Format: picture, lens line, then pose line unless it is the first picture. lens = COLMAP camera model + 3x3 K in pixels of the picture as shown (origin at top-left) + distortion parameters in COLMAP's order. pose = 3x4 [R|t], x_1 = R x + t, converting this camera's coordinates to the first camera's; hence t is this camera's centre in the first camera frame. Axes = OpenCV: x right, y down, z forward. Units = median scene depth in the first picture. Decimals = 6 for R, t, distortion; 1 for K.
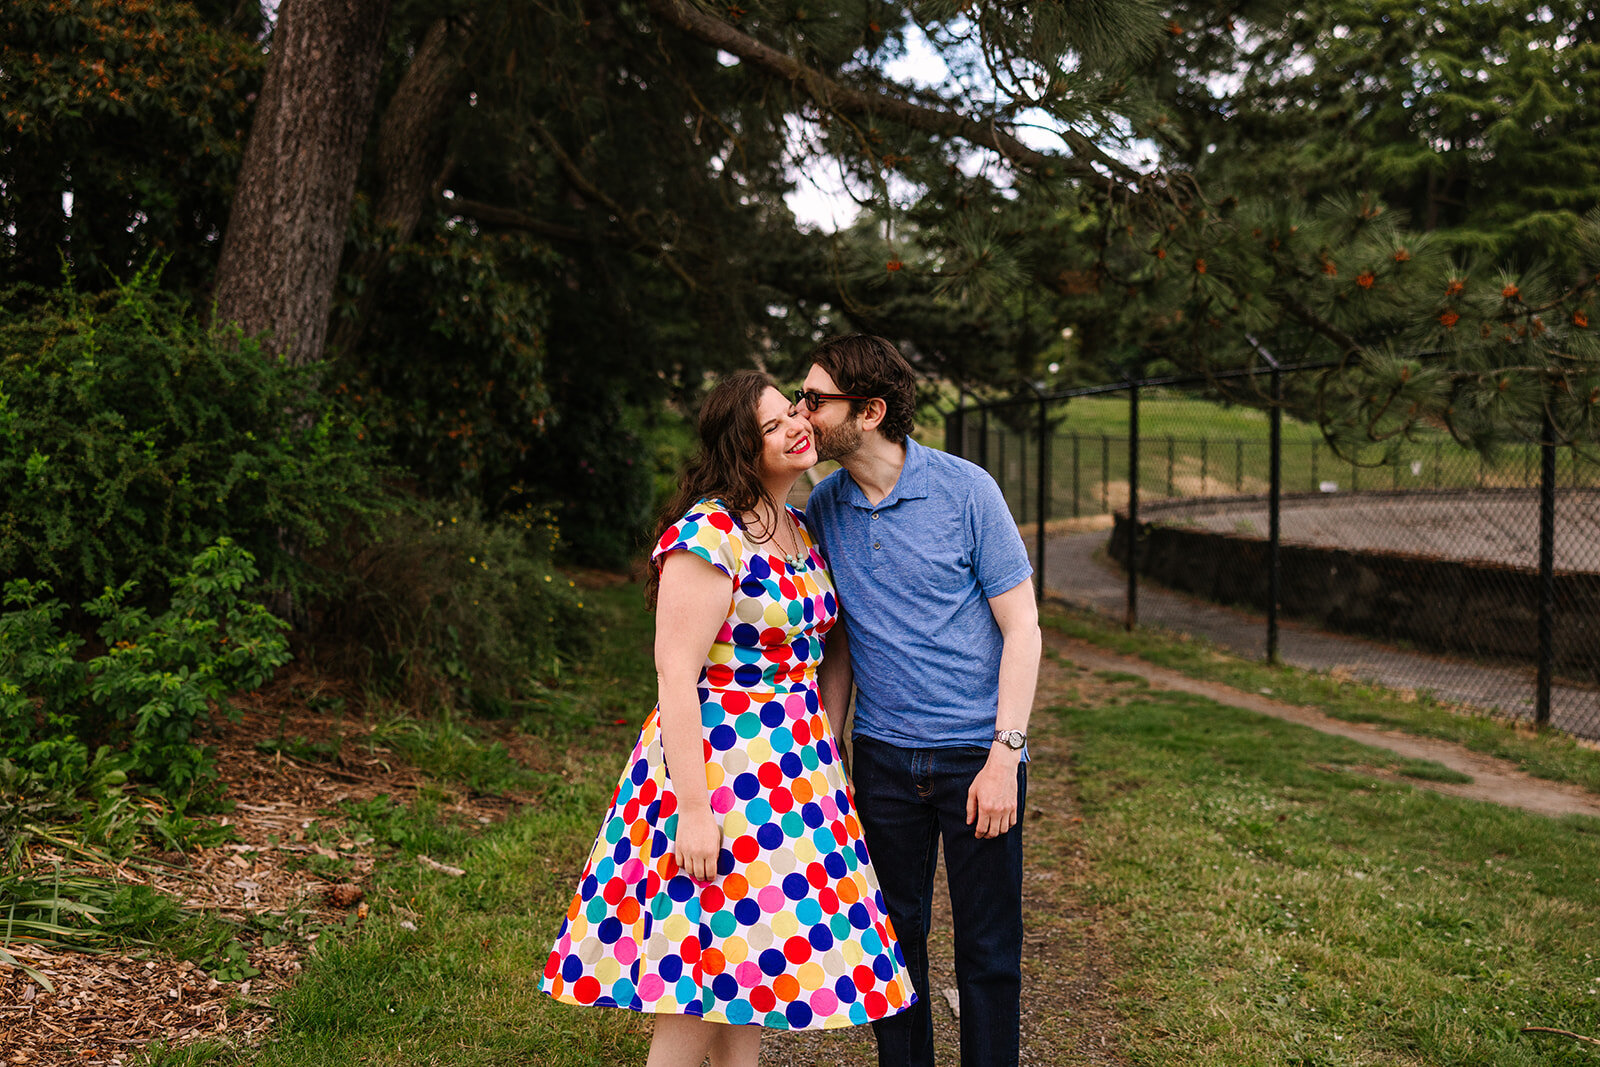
lens RADIAL K [[1328.3, 0, 808.5], [0, 1328.3, 523.1], [0, 0, 1]] dist [0.005234, 0.017636]
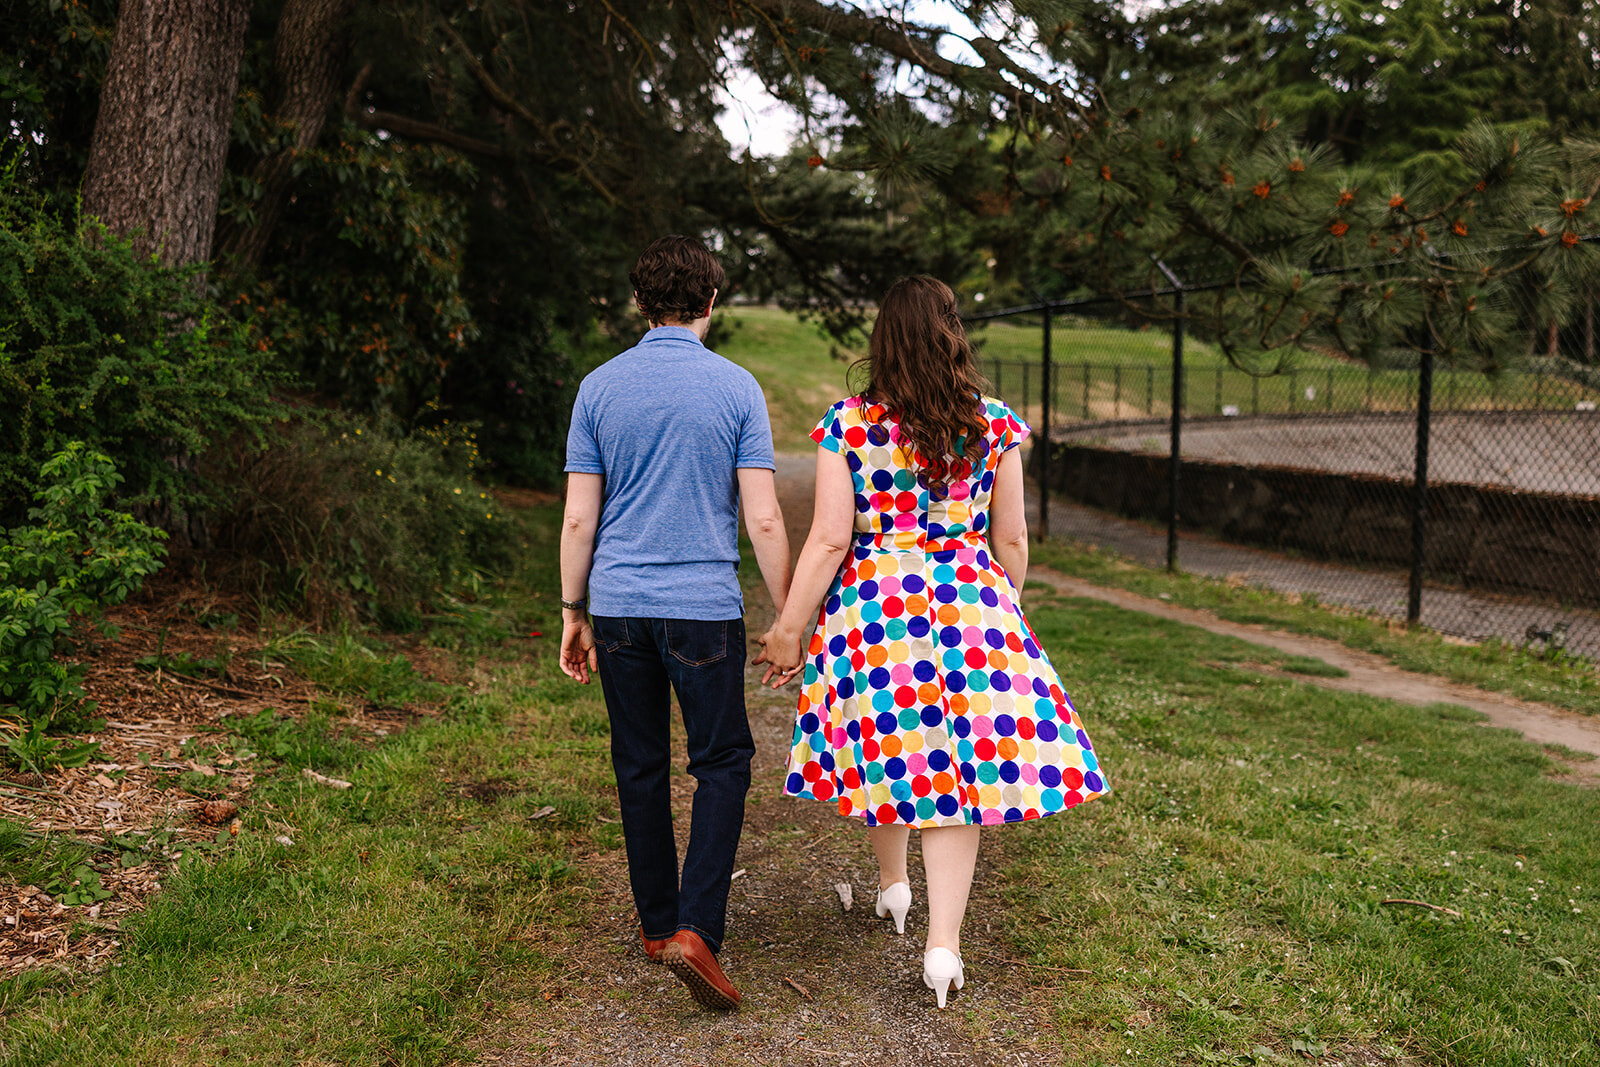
lens RADIAL K [[1539.9, 0, 748.5], [0, 1539.9, 492.4], [0, 0, 1]] dist [0.025272, 0.000000]
pose [[0.995068, -0.010583, 0.098625, -0.094174], [0.002459, 0.996619, 0.082125, -0.051339], [-0.099160, -0.081478, 0.991730, -0.158722]]
